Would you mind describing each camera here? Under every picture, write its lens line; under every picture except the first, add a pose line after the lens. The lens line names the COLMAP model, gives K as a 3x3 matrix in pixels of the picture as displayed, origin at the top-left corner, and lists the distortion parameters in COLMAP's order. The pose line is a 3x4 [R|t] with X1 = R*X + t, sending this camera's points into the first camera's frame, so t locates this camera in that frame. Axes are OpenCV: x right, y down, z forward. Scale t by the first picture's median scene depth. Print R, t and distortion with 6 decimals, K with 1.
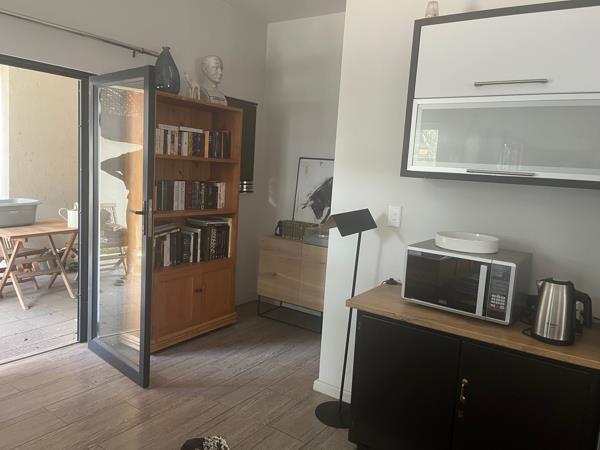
lens RADIAL K [[453.4, 0, 302.6], [0, 453.4, 227.2], [0, 0, 1]] dist [0.072326, -0.104282]
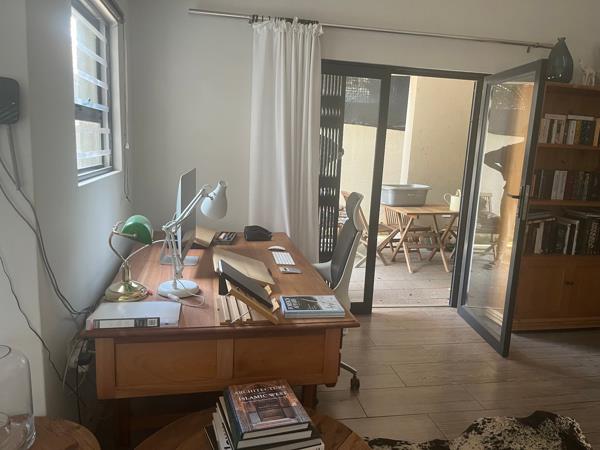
lens RADIAL K [[453.4, 0, 302.6], [0, 453.4, 227.2], [0, 0, 1]] dist [0.072326, -0.104282]
pose [[0.712589, 0.096918, -0.694856, 0.035598], [-0.093138, 0.994714, 0.043227, 0.031511], [0.695372, 0.033915, 0.717849, -0.104434]]
